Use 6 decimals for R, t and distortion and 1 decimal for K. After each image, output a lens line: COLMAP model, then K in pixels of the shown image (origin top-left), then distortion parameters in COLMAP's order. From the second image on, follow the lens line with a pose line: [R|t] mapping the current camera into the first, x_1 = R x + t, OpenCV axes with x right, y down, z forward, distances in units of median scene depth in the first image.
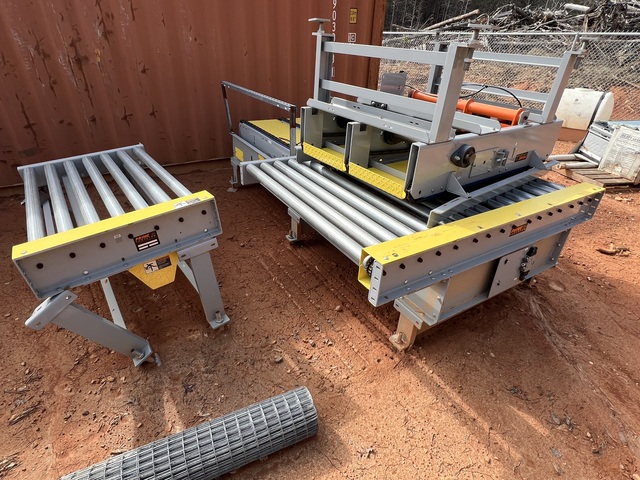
lens RADIAL K [[345.4, 0, 319.5], [0, 345.4, 241.5], [0, 0, 1]] dist [0.002099, -0.002457]
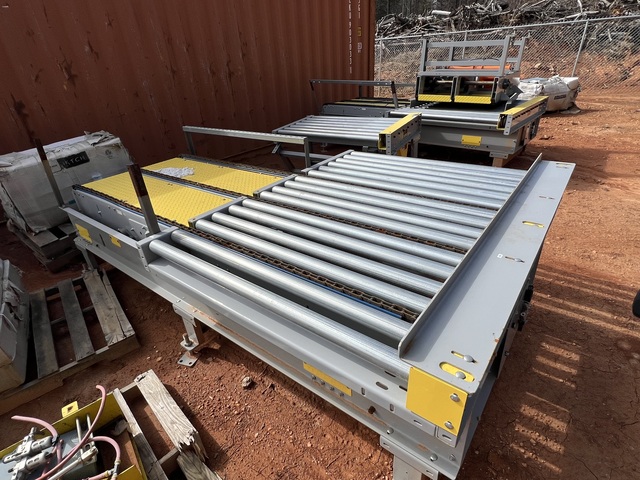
lens RADIAL K [[345.4, 0, 317.8], [0, 345.4, 242.0], [0, 0, 1]] dist [0.002099, -0.002457]
pose [[0.947431, -0.221882, 0.230526, -0.828475], [0.229168, 0.973374, -0.004978, 0.274754], [-0.223284, 0.057545, 0.973053, -0.495753]]
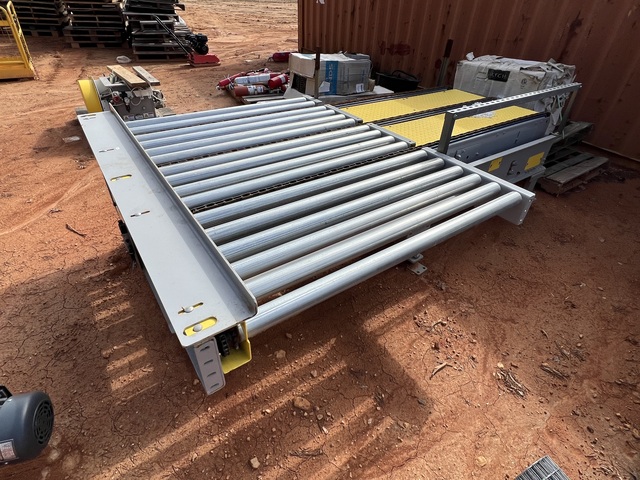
lens RADIAL K [[345.4, 0, 319.0], [0, 345.4, 238.7], [0, 0, 1]] dist [0.002099, -0.002457]
pose [[0.024296, 0.587877, -0.808586, -0.211567], [-0.536981, 0.689912, 0.485461, 0.072336], [0.843244, 0.422400, 0.332441, -0.125101]]
